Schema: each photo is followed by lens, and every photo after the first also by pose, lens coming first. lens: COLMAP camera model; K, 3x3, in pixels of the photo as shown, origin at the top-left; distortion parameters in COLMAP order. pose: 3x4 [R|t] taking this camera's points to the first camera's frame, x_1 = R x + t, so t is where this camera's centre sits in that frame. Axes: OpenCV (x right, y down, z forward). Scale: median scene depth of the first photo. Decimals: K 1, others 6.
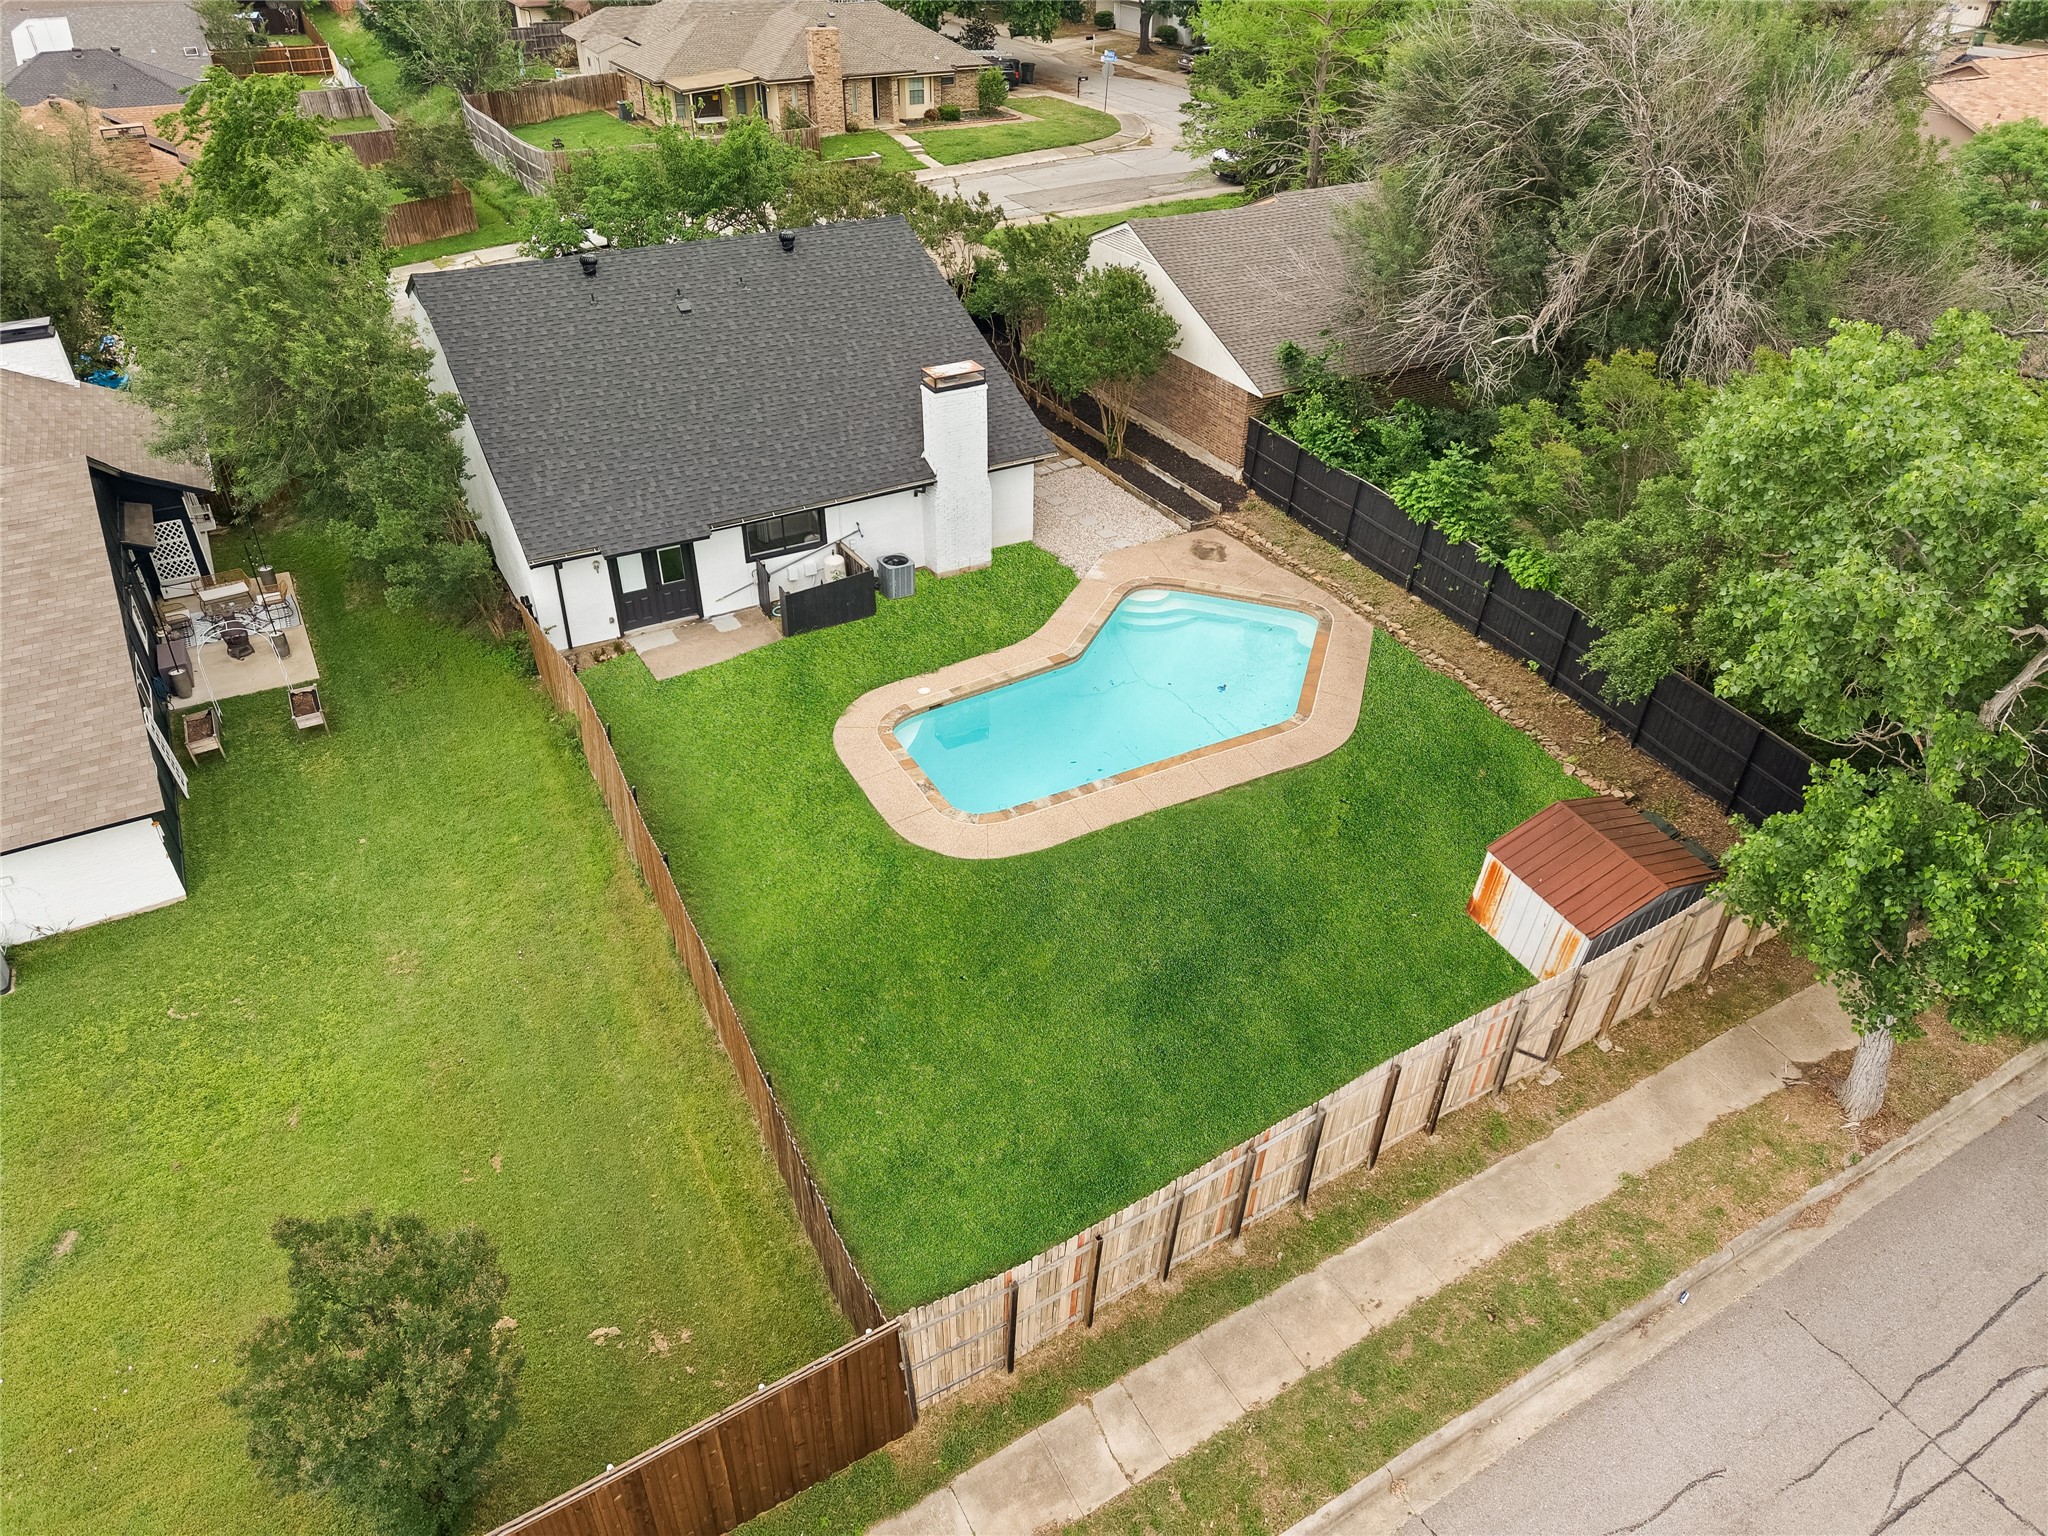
lens RADIAL K [[1440.0, 0, 1029.0], [0, 1440.0, 765.3], [0, 0, 1]] dist [0.033725, -0.054539]
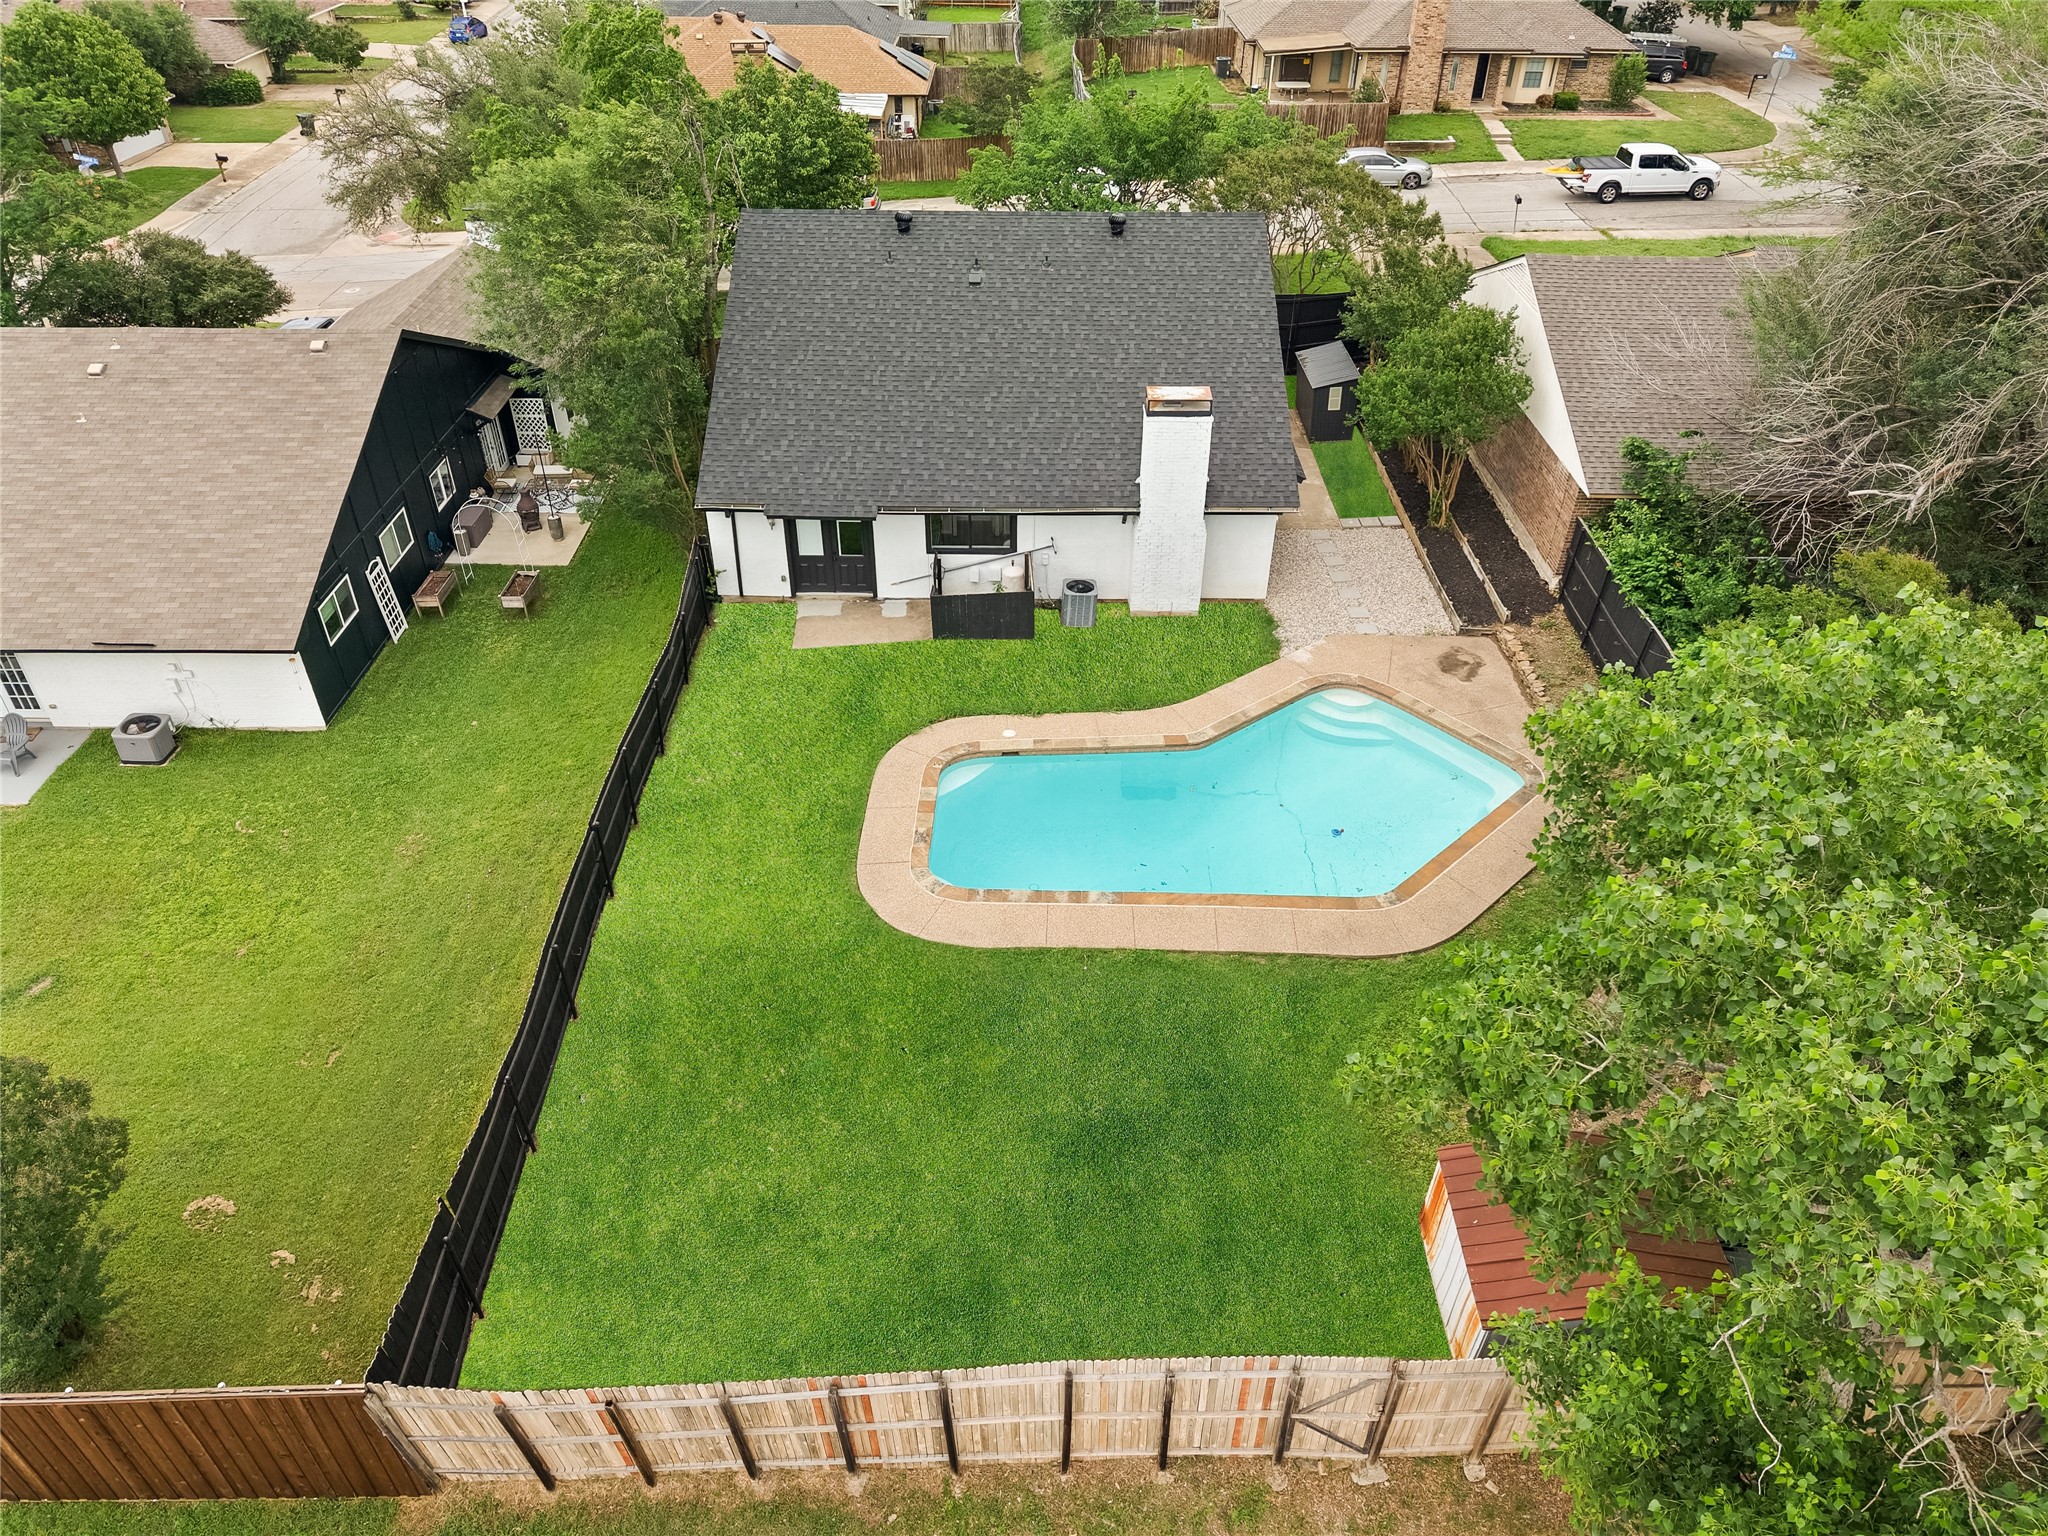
lens RADIAL K [[1399.7, 0, 1024.7], [0, 1399.7, 775.2], [0, 0, 1]] dist [0.044435, -0.053037]
pose [[0.862643, 0.294445, -0.411277, 0.284011], [-0.277335, 0.955318, 0.102237, -0.110419], [0.423003, 0.025867, 0.905759, 0.180784]]
